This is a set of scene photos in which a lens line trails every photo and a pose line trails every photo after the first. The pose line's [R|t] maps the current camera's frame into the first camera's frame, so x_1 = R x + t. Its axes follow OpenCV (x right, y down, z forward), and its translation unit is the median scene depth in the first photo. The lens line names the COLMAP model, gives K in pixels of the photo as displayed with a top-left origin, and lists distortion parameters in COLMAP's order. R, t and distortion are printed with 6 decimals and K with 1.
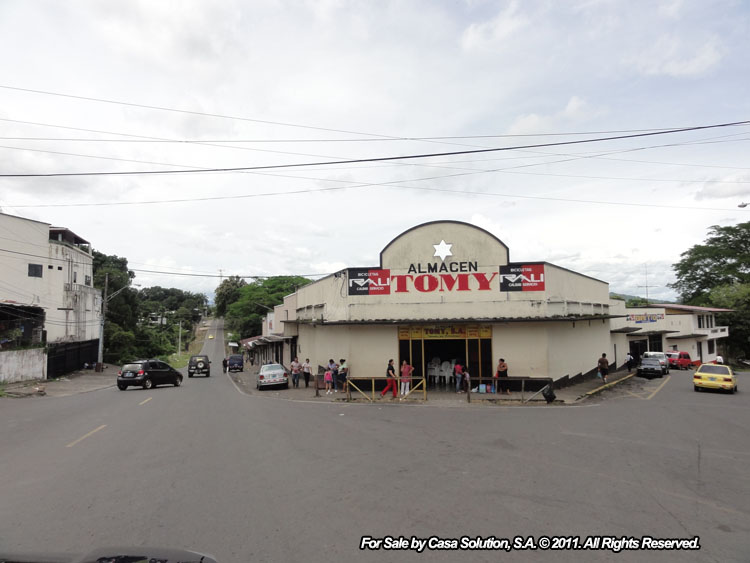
lens RADIAL K [[524.8, 0, 375.0], [0, 524.8, 281.5], [0, 0, 1]] dist [0.004437, 0.001414]
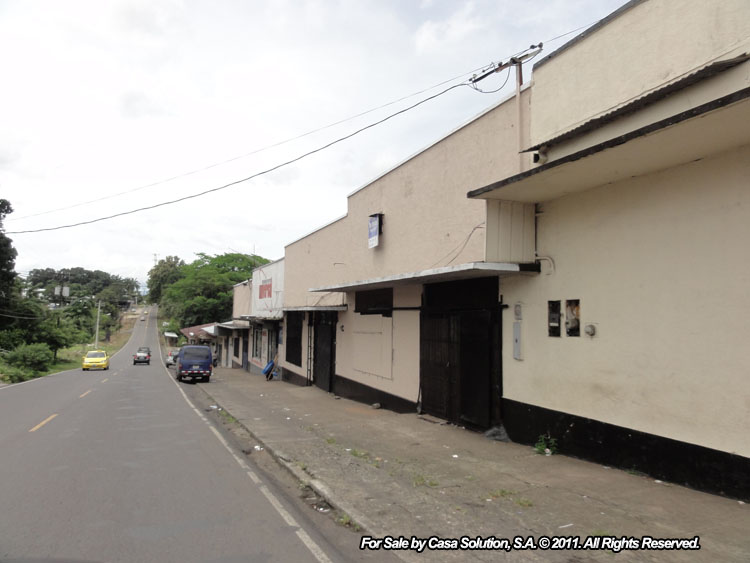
lens RADIAL K [[525.4, 0, 375.0], [0, 525.4, 281.5], [0, 0, 1]] dist [-0.001623, -0.001934]
pose [[0.992907, 0.038499, 0.112485, -0.174854], [-0.038878, 0.999243, 0.001180, 0.082020], [-0.112354, -0.005545, 0.993653, 0.561159]]
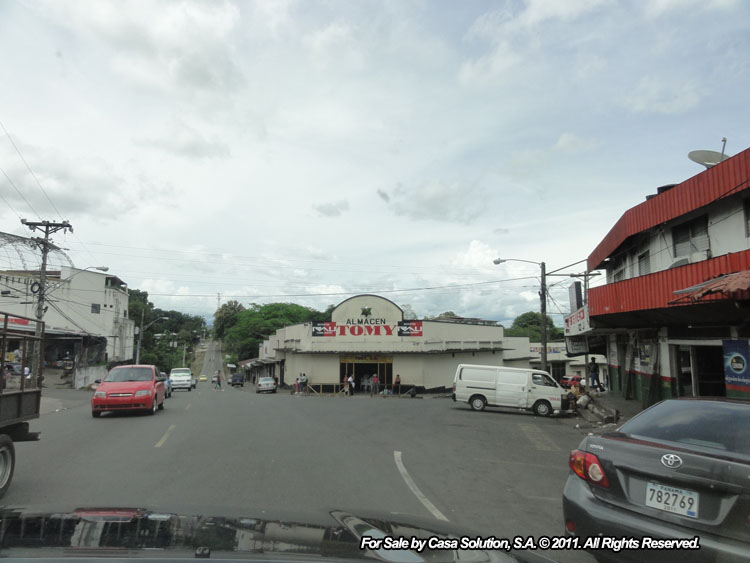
lens RADIAL K [[524.8, 0, 375.0], [0, 524.8, 281.5], [0, 0, 1]] dist [0.004437, 0.001414]
pose [[0.999837, 0.017088, 0.005836, 0.060994], [-0.016809, 0.998850, -0.044903, -0.034110], [-0.006596, 0.044798, 0.998974, -0.310051]]
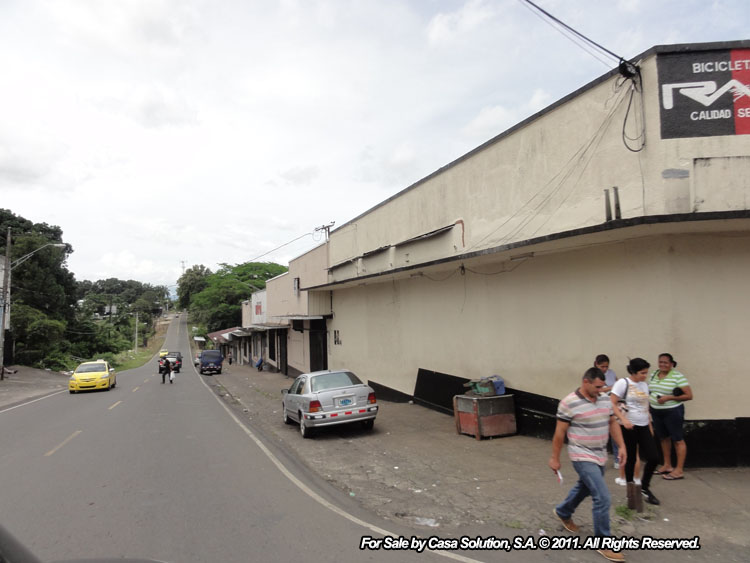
lens RADIAL K [[525.4, 0, 375.0], [0, 525.4, 281.5], [0, 0, 1]] dist [-0.001623, -0.001934]
pose [[0.997846, -0.007437, 0.065180, -0.098249], [0.006637, 0.999900, 0.012483, 0.043376], [-0.065266, -0.012024, 0.997795, 0.306856]]
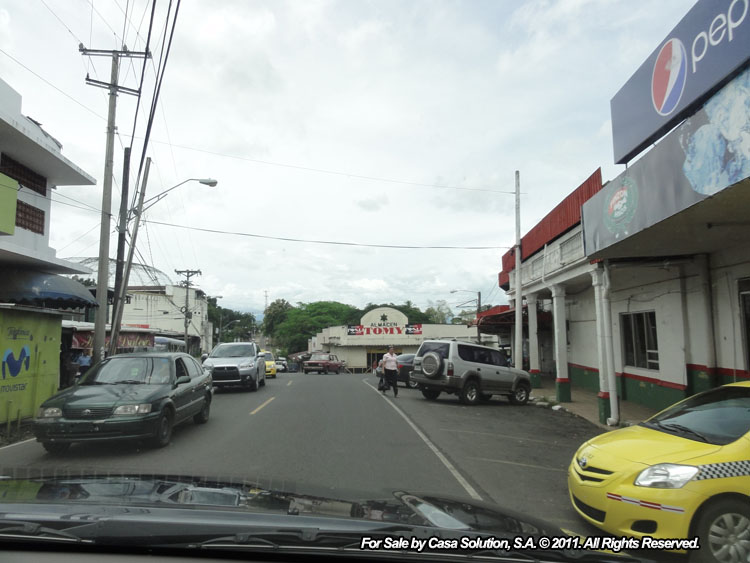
lens RADIAL K [[524.0, 0, 377.3], [0, 524.0, 289.8], [0, 0, 1]] dist [-0.001165, -0.000568]
pose [[0.997611, -0.001082, -0.069076, 0.113887], [-0.000002, 0.999877, -0.015698, -0.065183], [0.069085, 0.015661, 0.997488, -0.643037]]
